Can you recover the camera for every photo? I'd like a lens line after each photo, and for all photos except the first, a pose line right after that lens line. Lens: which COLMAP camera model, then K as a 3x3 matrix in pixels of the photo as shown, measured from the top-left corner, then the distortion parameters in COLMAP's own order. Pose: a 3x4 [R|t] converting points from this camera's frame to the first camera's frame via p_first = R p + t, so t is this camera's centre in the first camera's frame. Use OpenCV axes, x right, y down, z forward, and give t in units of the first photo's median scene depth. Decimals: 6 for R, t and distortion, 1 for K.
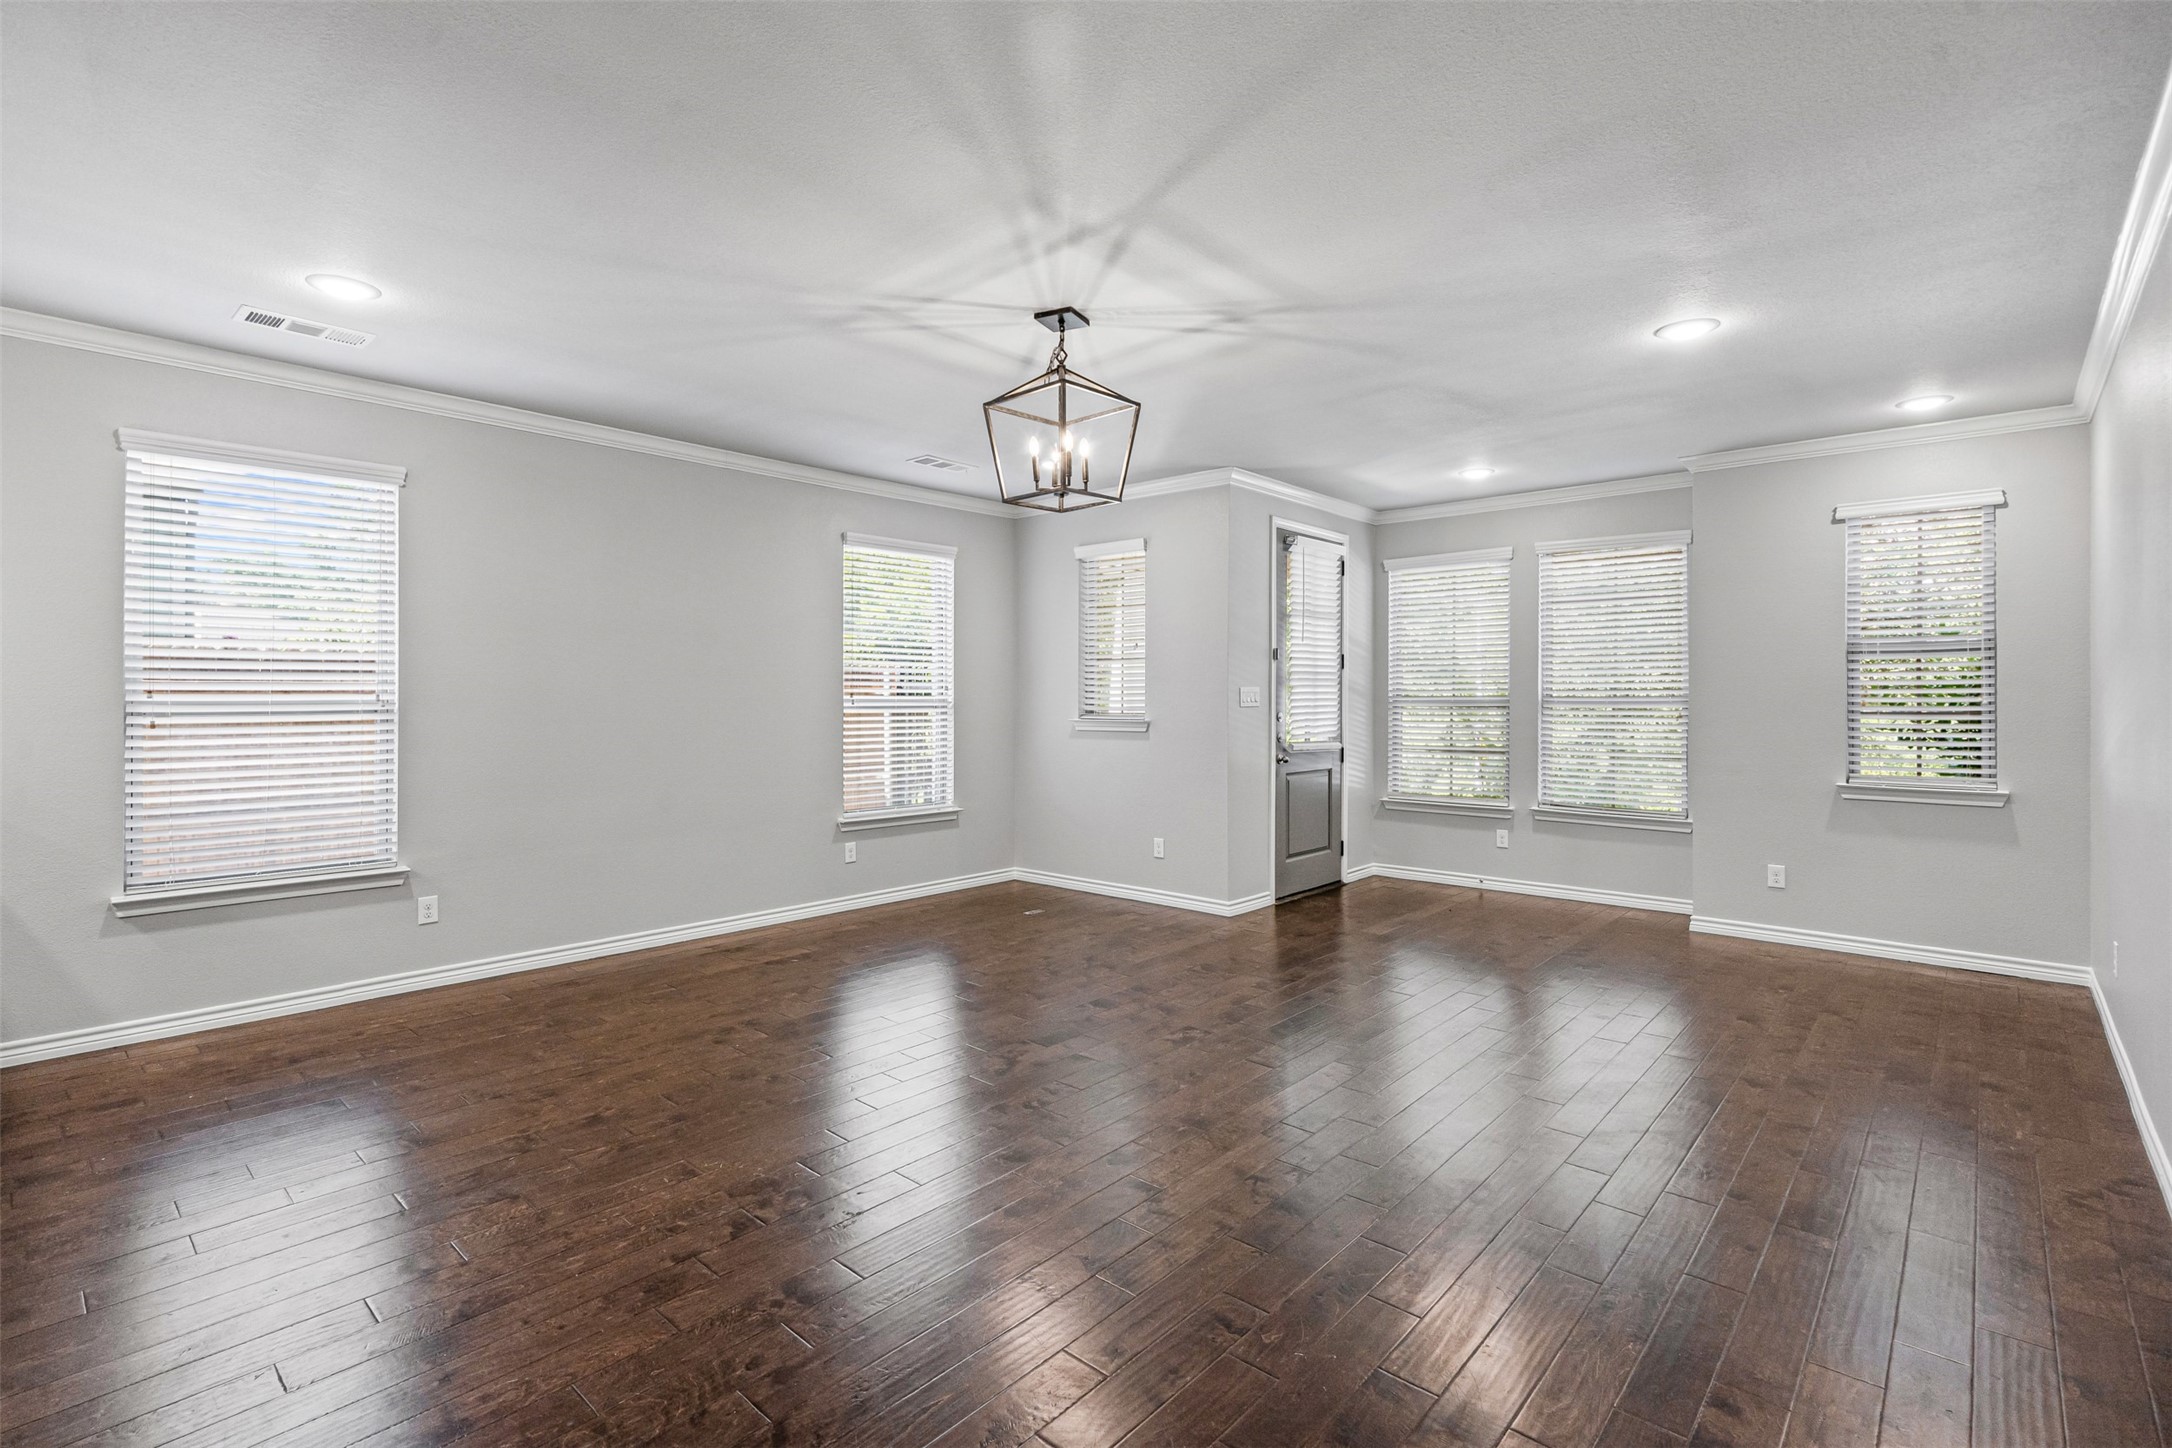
lens RADIAL K [[993.5, 0, 1079.7], [0, 993.5, 729.0], [0, 0, 1]] dist [-0.001113, -0.000064]
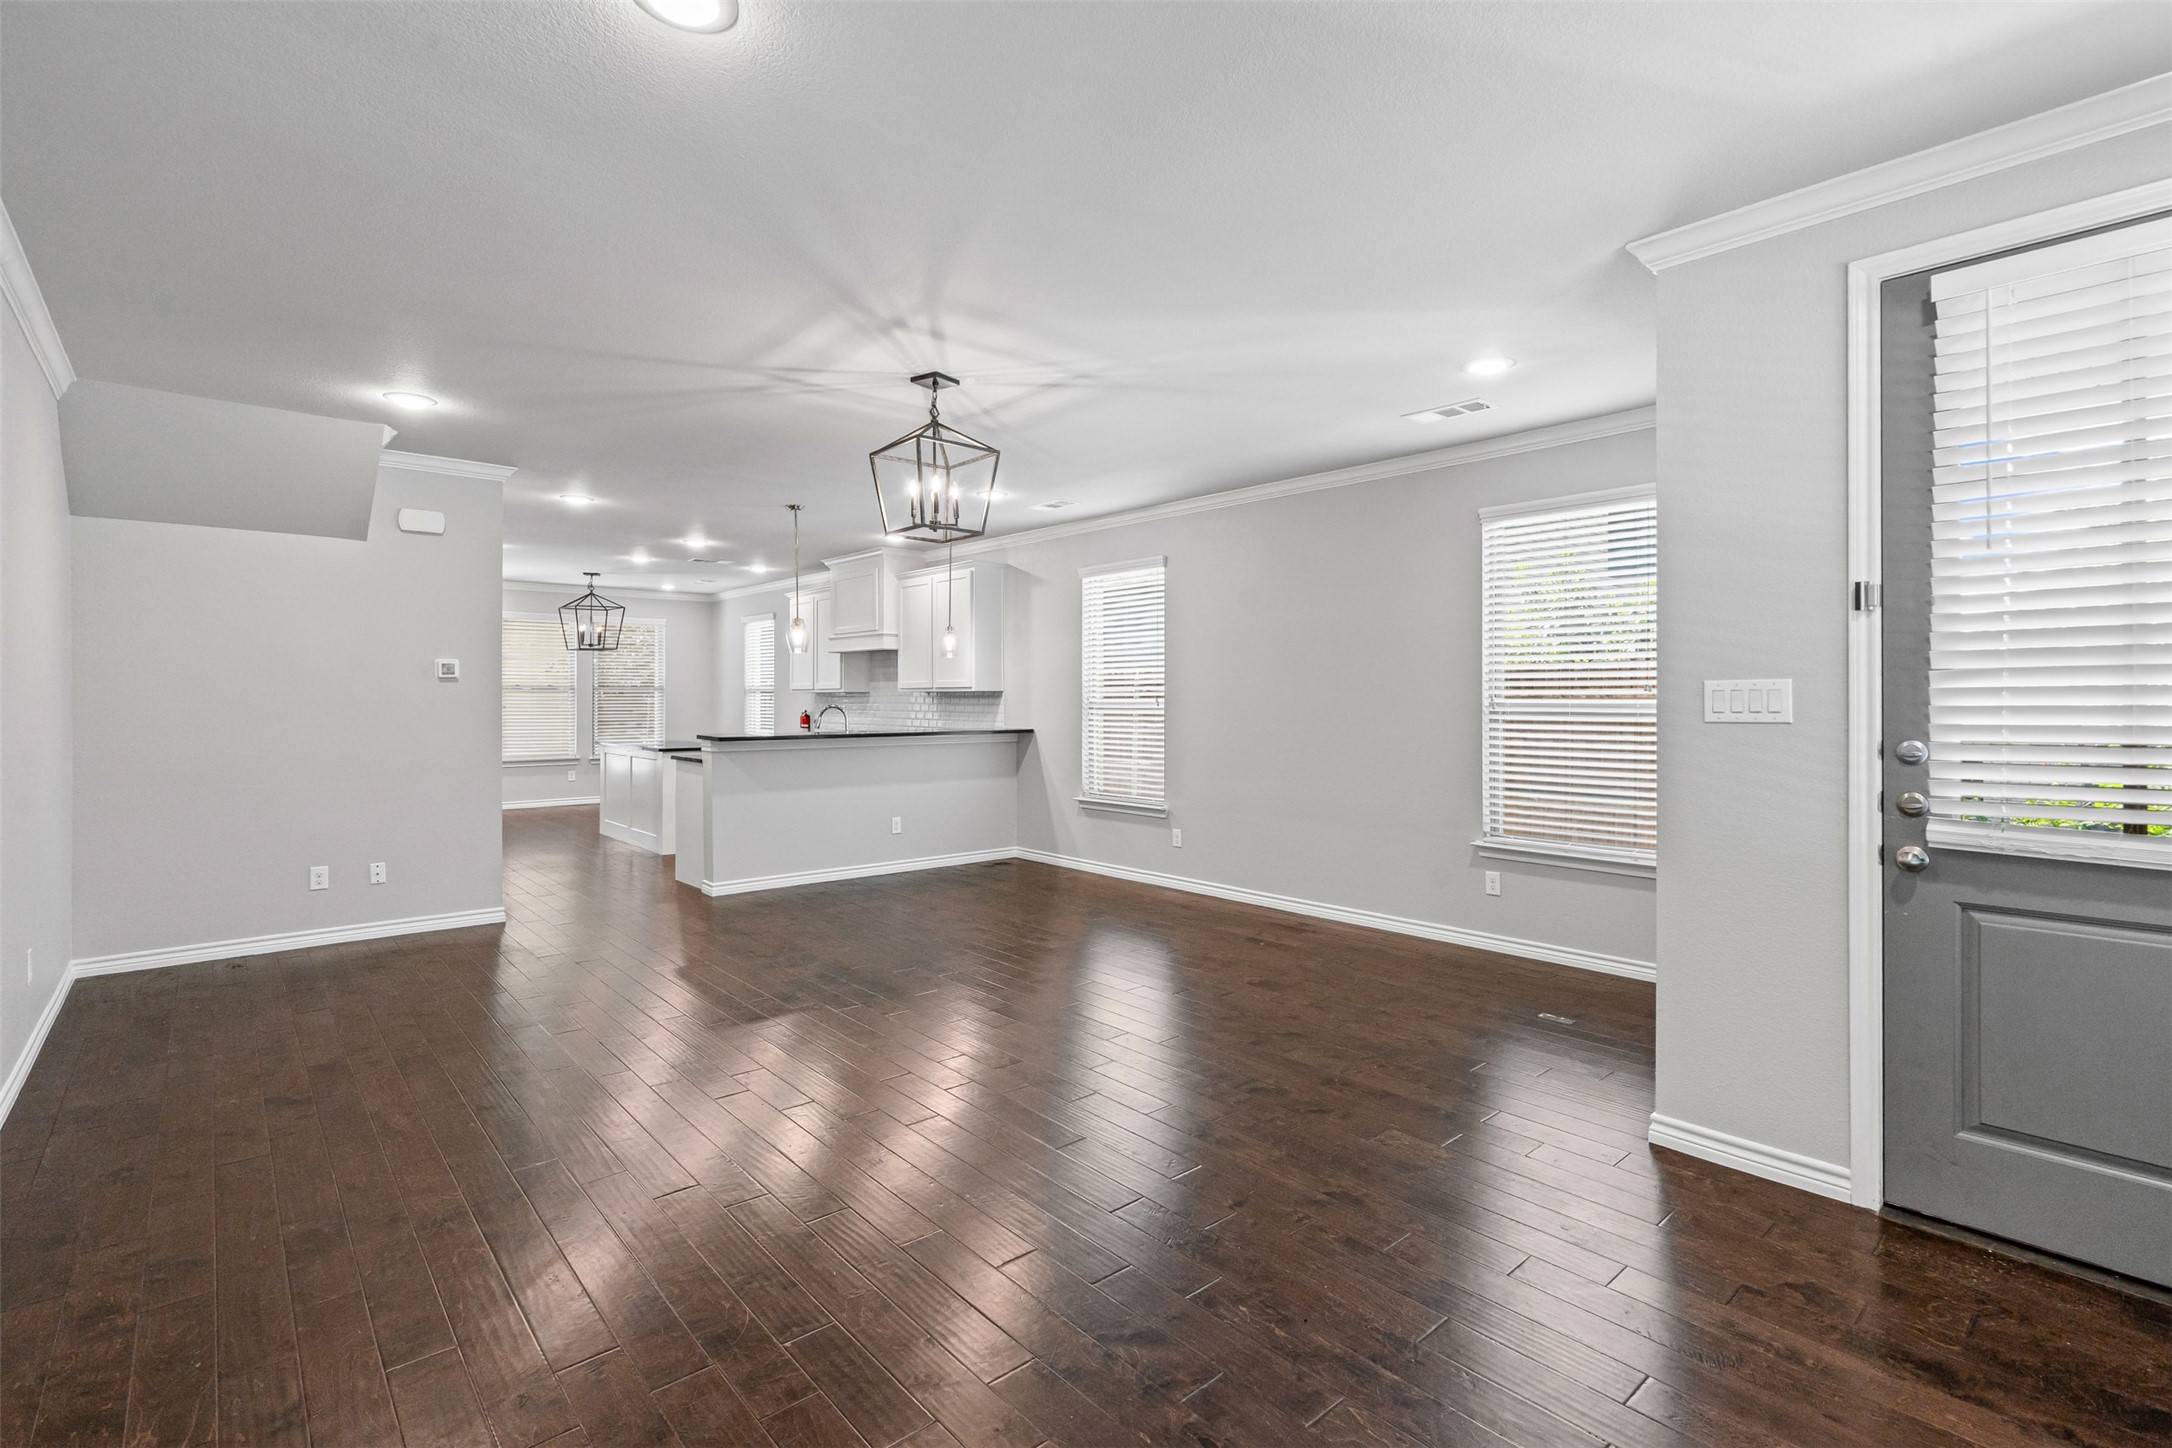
lens RADIAL K [[993.5, 0, 1079.7], [0, 993.5, 729.0], [0, 0, 1]] dist [-0.001113, -0.000064]
pose [[-0.109778, 0.029657, -0.993514, 1.078776], [-0.033696, 0.998869, 0.033540, -0.040692], [0.993385, 0.037159, -0.108655, 1.230806]]
